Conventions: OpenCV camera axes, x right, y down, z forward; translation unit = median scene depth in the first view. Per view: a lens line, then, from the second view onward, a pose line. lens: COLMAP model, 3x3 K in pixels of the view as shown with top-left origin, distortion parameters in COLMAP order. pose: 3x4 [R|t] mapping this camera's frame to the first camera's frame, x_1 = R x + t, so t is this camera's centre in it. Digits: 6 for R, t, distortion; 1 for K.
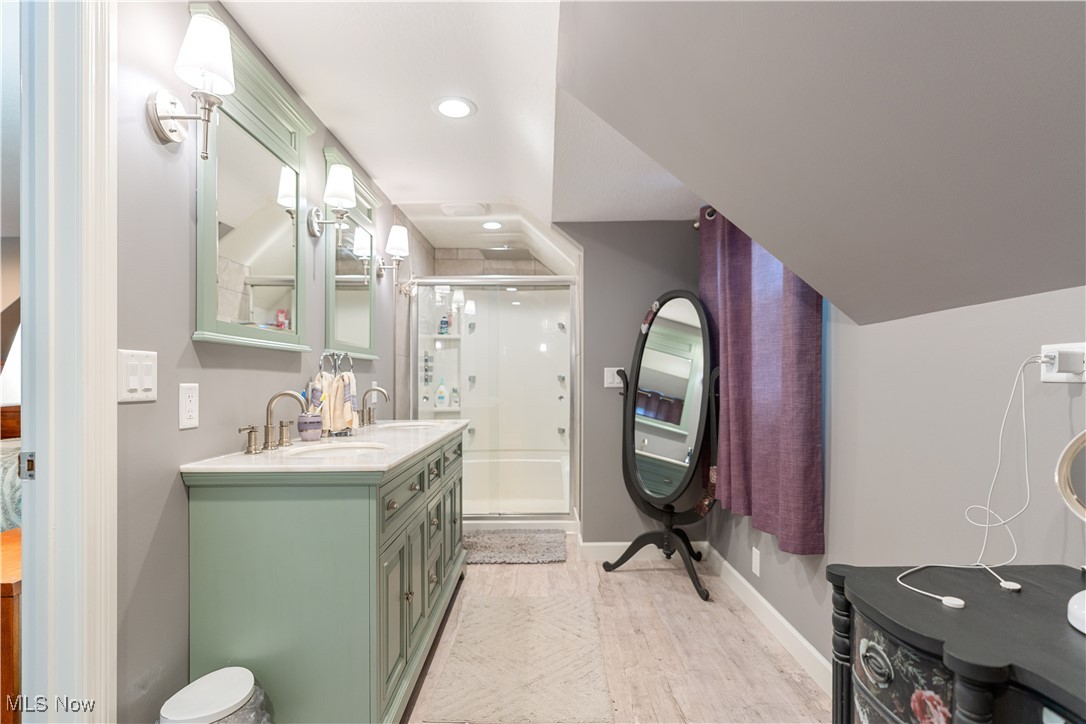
lens RADIAL K [[530.1, 0, 544.4], [0, 530.1, 366.0], [0, 0, 1]] dist [-0.001323, -0.000003]
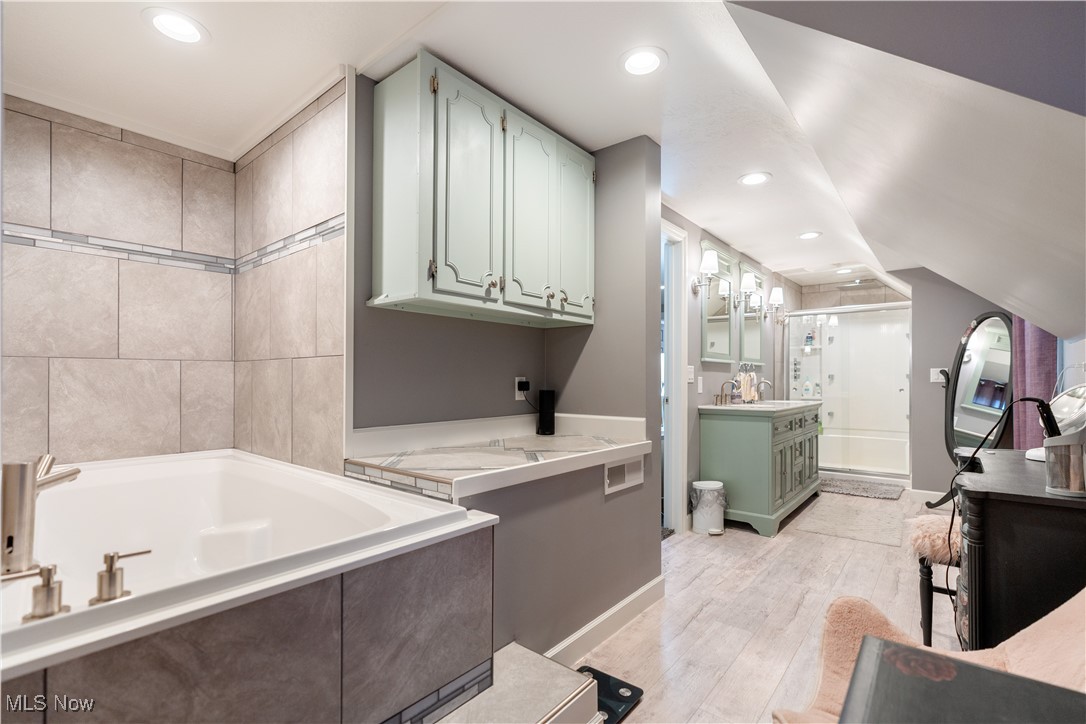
lens RADIAL K [[492.4, 0, 550.2], [0, 492.4, 382.1], [0, 0, 1]] dist [-0.003344, -0.000004]
pose [[0.773270, 0.007286, -0.634035, 0.172451], [0.012941, 0.999544, 0.027270, -0.010147], [0.633945, -0.029292, 0.772823, -0.720021]]
